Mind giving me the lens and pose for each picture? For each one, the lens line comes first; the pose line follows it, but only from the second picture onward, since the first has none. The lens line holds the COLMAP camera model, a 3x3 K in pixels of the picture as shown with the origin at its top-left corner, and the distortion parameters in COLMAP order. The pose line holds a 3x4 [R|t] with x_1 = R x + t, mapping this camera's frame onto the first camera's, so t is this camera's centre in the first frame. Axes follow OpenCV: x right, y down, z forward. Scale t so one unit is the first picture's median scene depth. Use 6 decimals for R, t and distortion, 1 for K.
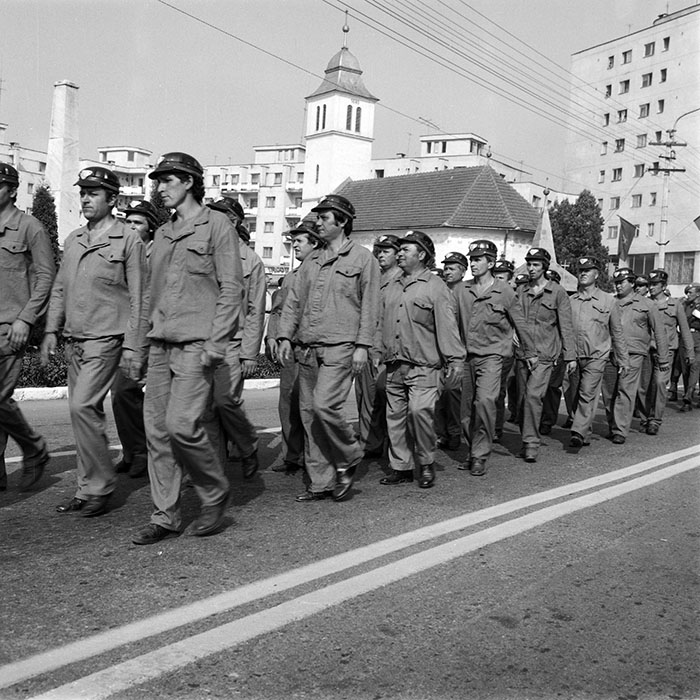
lens RADIAL K [[948.8, 0, 339.5], [0, 948.8, 348.0], [0, 0, 1]] dist [0.057053, -0.048392]
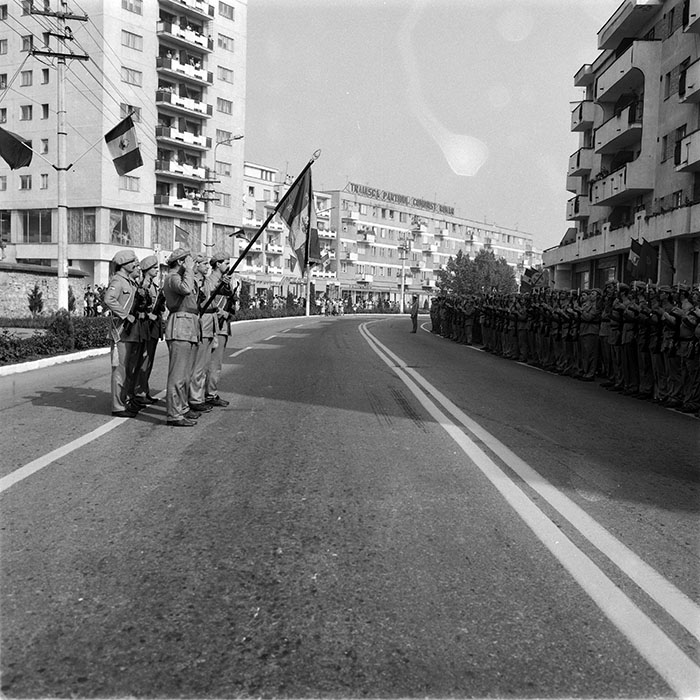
lens RADIAL K [[940.8, 0, 345.4], [0, 940.8, 351.8], [0, 0, 1]] dist [0.076544, -0.062804]
pose [[0.816191, -0.068859, 0.573665, 0.051489], [0.045091, 0.997436, 0.055572, -0.004221], [-0.576020, -0.019490, 0.817203, 0.159919]]
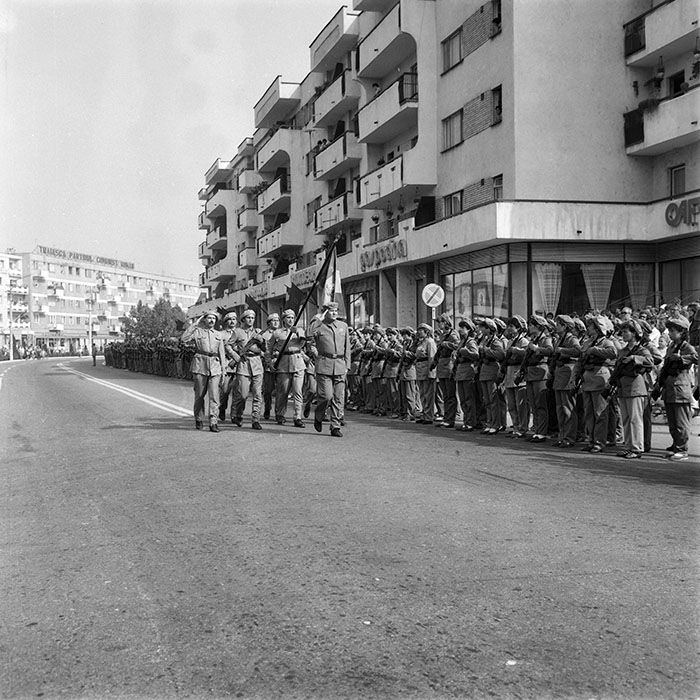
lens RADIAL K [[934.8, 0, 346.5], [0, 934.8, 349.5], [0, 0, 1]] dist [0.088838, -0.103509]
pose [[0.589640, -0.074416, 0.804231, -0.207386], [0.082404, 0.996093, 0.031752, -0.006881], [-0.803452, 0.047550, 0.593468, -0.177747]]
